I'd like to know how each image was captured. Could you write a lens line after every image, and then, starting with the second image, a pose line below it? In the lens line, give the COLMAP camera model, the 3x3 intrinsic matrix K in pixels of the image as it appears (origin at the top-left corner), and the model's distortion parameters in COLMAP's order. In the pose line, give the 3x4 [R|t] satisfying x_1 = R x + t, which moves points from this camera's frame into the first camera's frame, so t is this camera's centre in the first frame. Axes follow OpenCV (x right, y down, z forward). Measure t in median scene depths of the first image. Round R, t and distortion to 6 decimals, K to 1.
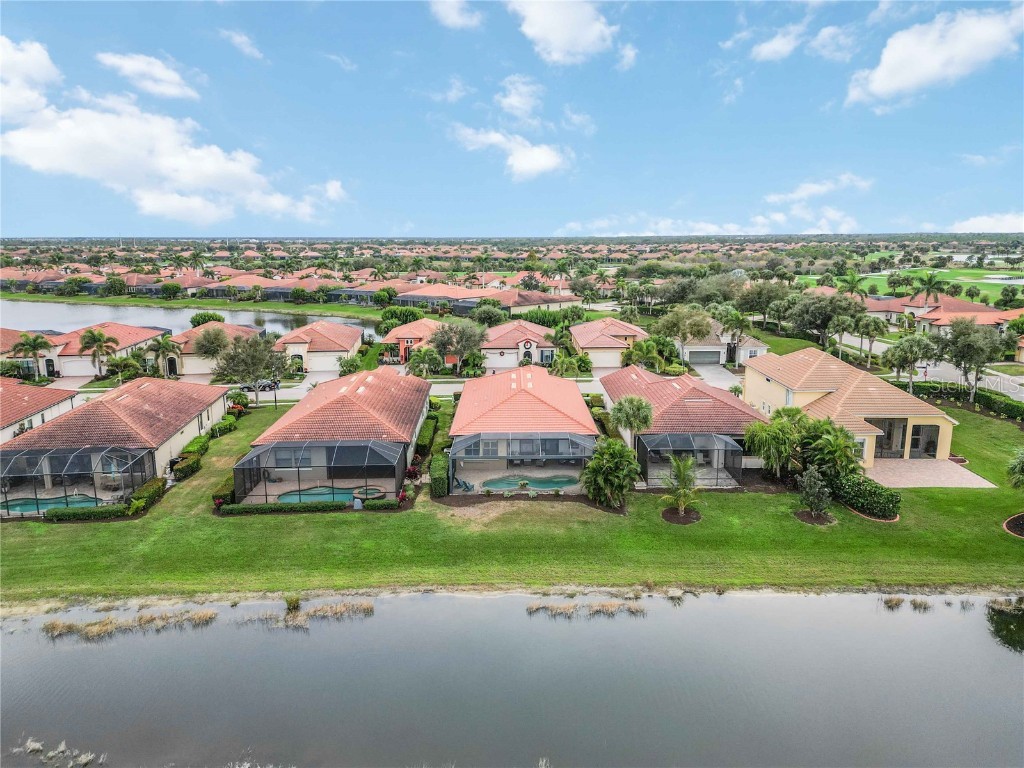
lens RADIAL K [[714.0, 0, 512.0], [0, 714.0, 384.0], [0, 0, 1]] dist [0.074135, -0.079081]
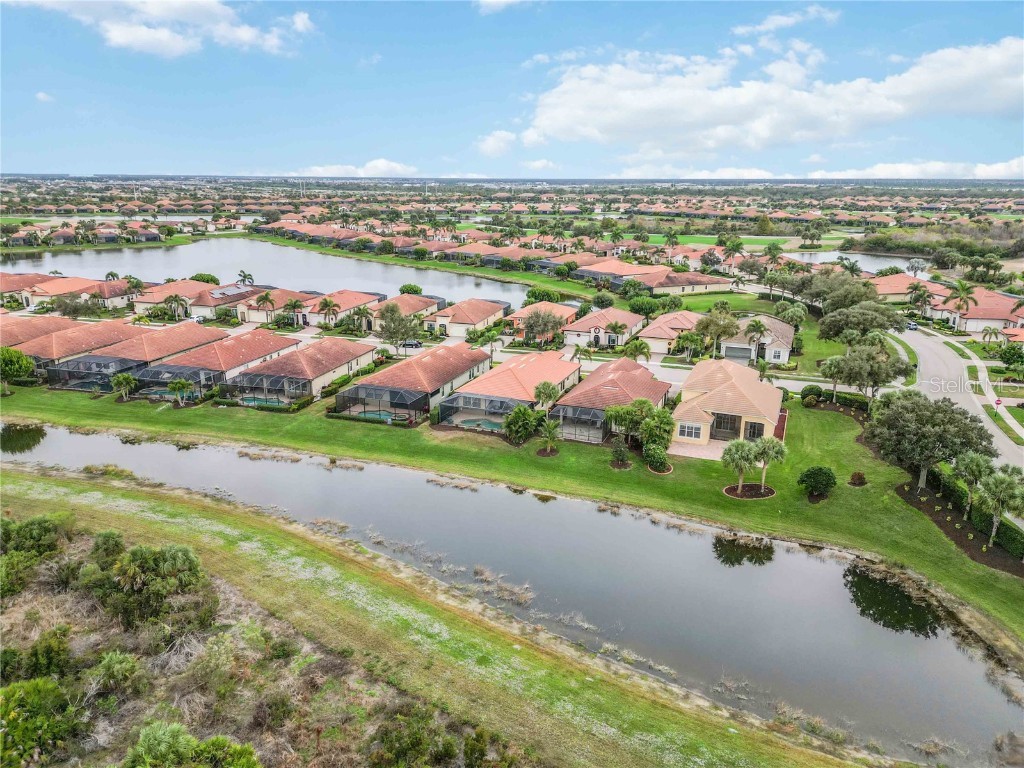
lens RADIAL K [[711.9, 0, 512.0], [0, 711.9, 384.0], [0, 0, 1]] dist [0.108345, -0.155718]
pose [[0.924608, 0.115002, -0.363145, 0.391306], [-0.086586, 0.991834, 0.093641, -0.070109], [0.370948, -0.055138, 0.927015, -0.321827]]
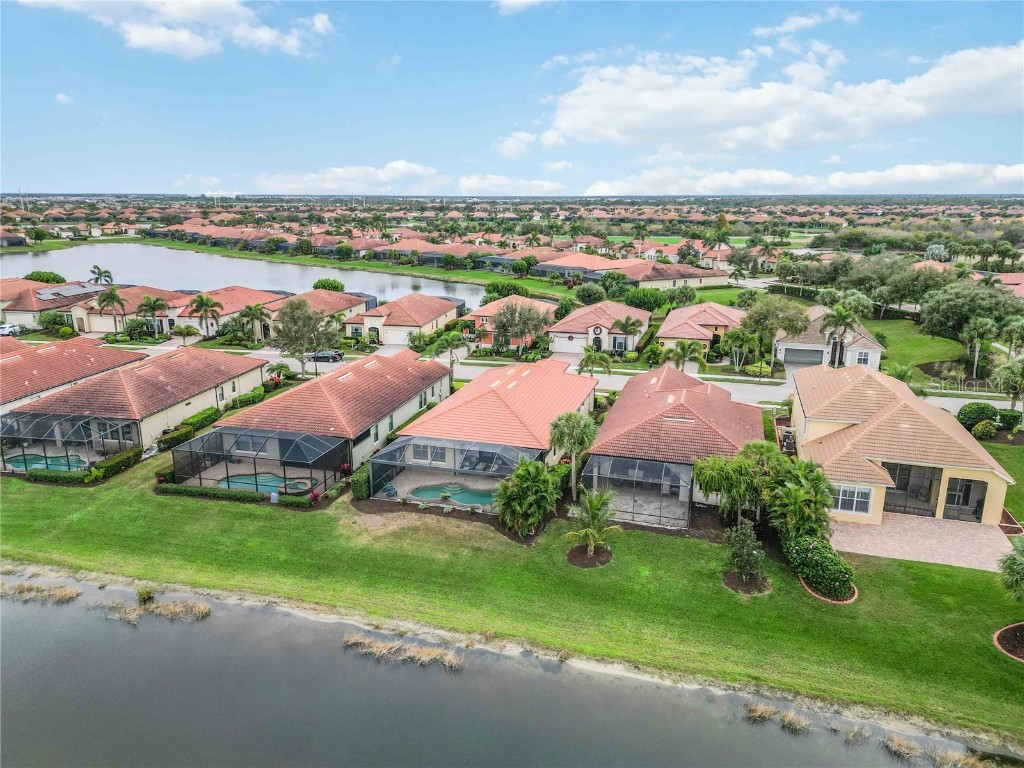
lens RADIAL K [[714.0, 0, 512.0], [0, 714.0, 384.0], [0, 0, 1]] dist [0.074135, -0.079081]
pose [[0.956789, 0.079955, -0.279575, 0.191153], [-0.064548, 0.995866, 0.063902, -0.039465], [0.283529, -0.043094, 0.957995, 0.071255]]
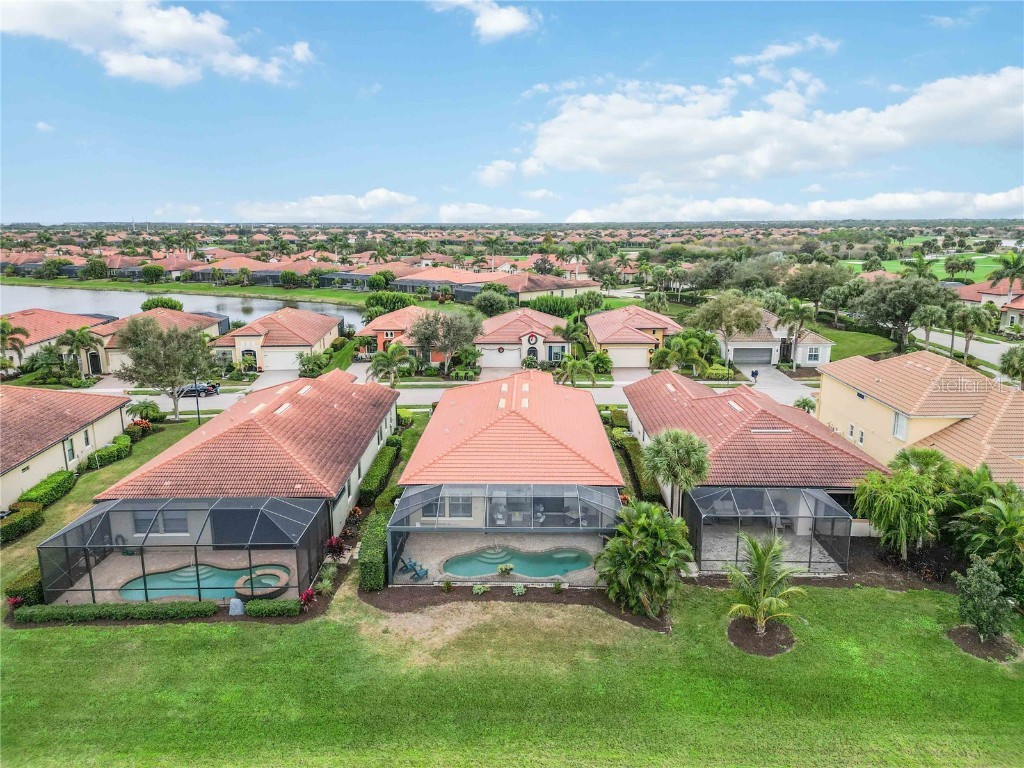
lens RADIAL K [[714.0, 0, 512.0], [0, 714.0, 384.0], [0, 0, 1]] dist [0.074135, -0.079081]
pose [[0.999672, 0.007237, -0.024547, 0.019733], [-0.006780, 0.999803, 0.018662, -0.020228], [0.024677, -0.018489, 0.999524, 0.197825]]
